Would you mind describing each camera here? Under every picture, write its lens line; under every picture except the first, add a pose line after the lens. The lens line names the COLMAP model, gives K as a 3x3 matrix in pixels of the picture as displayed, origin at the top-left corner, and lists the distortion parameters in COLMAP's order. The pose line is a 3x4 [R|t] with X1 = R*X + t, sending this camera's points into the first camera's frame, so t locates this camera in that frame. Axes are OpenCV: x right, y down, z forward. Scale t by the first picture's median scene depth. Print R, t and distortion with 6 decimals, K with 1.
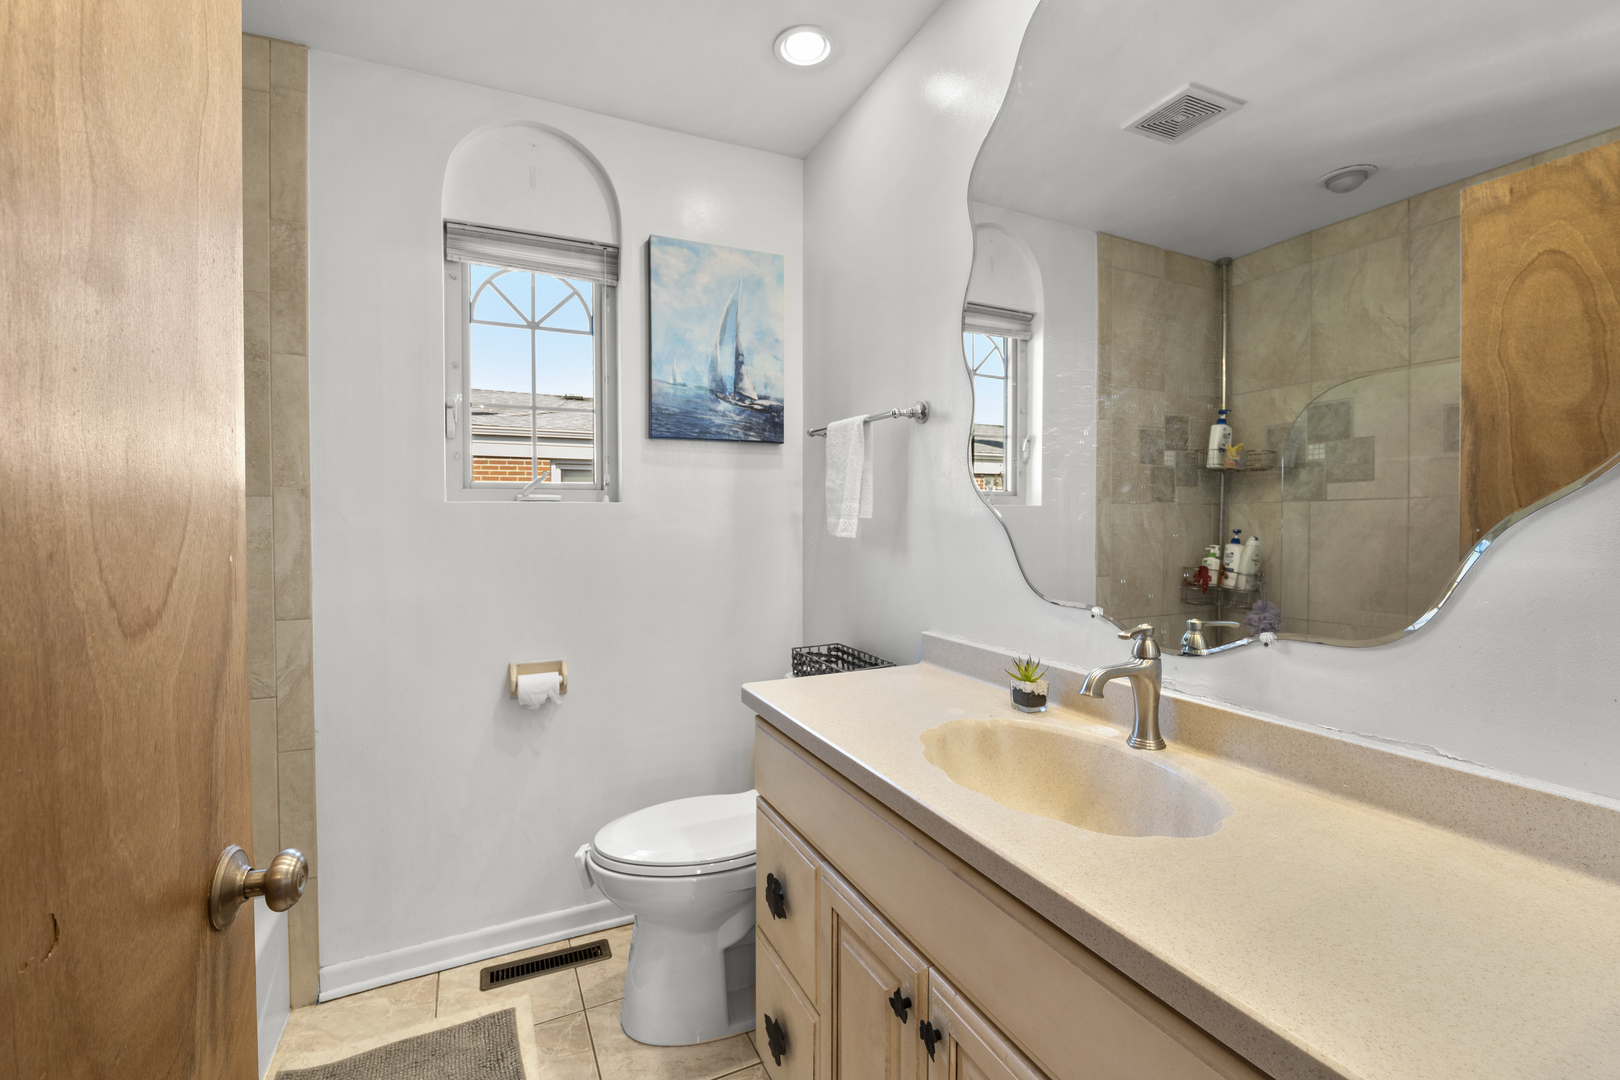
lens RADIAL K [[655.3, 0, 807.4], [0, 655.3, 534.6], [0, 0, 1]] dist [-0.013420, 0.000426]
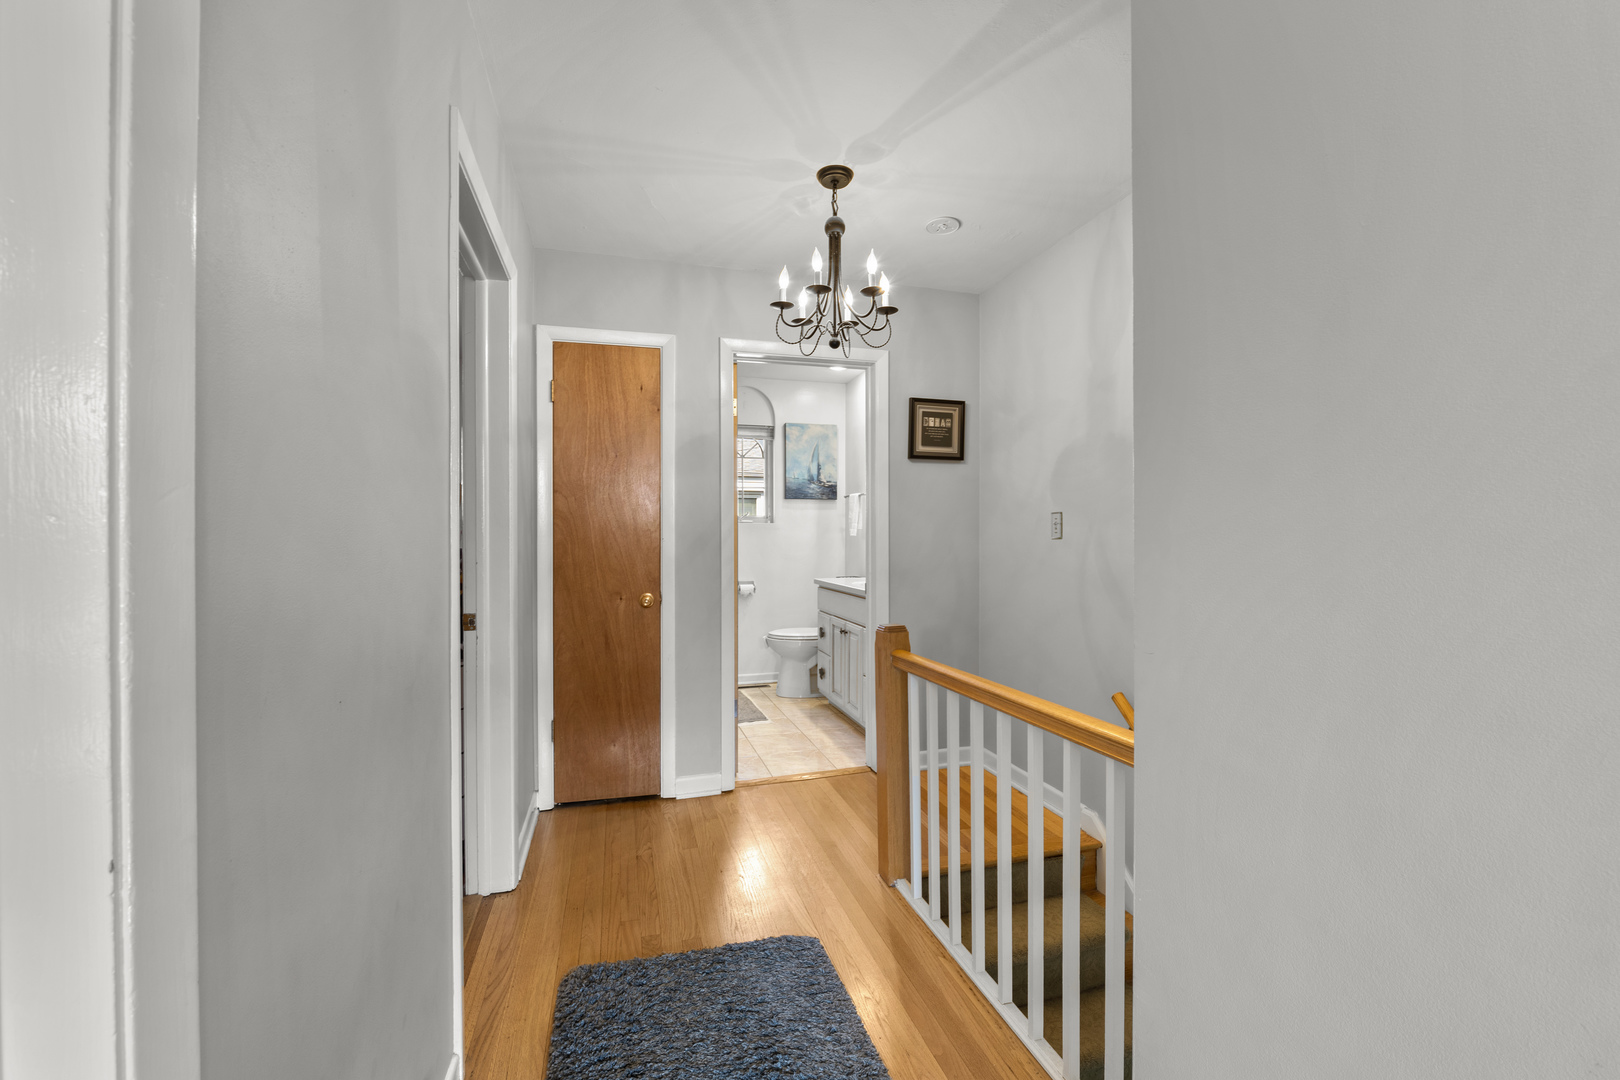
lens RADIAL K [[655.3, 0, 804.1], [0, 655.3, 538.8], [0, 0, 1]] dist [-0.013420, 0.000426]
pose [[0.983413, 0.002198, -0.181369, 0.310132], [-0.004374, 0.999923, -0.011599, 0.044015], [0.181330, 0.012199, 0.983347, -1.564524]]
